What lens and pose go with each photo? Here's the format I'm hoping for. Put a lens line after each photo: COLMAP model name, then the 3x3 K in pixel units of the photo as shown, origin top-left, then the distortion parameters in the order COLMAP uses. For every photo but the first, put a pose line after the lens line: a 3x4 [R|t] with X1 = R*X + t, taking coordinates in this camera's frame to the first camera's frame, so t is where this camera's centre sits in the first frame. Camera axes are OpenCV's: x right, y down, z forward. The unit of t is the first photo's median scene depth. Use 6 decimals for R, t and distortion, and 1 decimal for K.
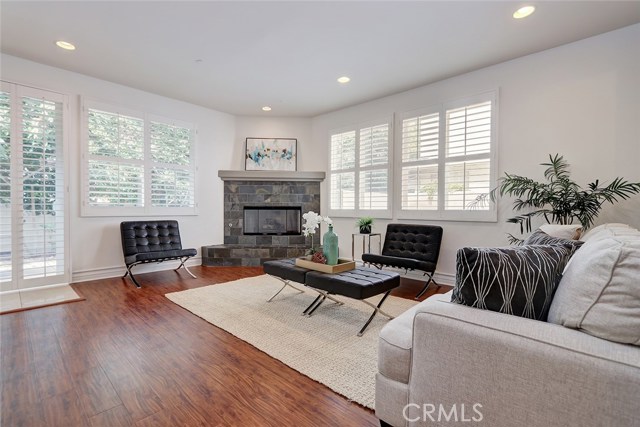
lens RADIAL K [[292.9, 0, 314.9], [0, 292.9, 214.2], [0, 0, 1]] dist [0.002871, -0.003093]
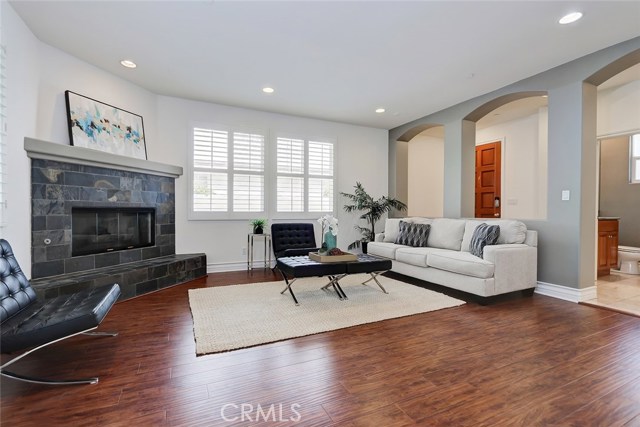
lens RADIAL K [[292.9, 0, 315.2], [0, 292.9, 213.6], [0, 0, 1]] dist [0.002871, -0.003093]
pose [[0.368528, -0.013751, 0.929515, -0.609511], [0.014112, 0.999858, 0.009196, -0.012658], [-0.929509, 0.009728, 0.368670, 0.331547]]
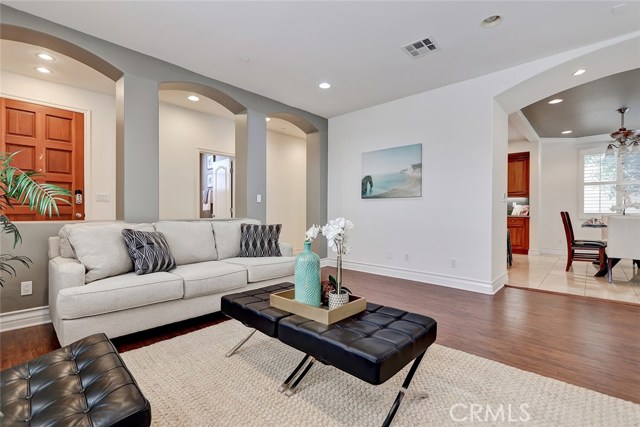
lens RADIAL K [[292.9, 0, 309.9], [0, 292.9, 214.0], [0, 0, 1]] dist [0.002871, -0.003093]
pose [[-0.999939, -0.010894, 0.002055, 0.023335], [-0.010848, 0.999715, 0.021256, -0.014662], [-0.002286, 0.021232, -0.999772, 0.863648]]
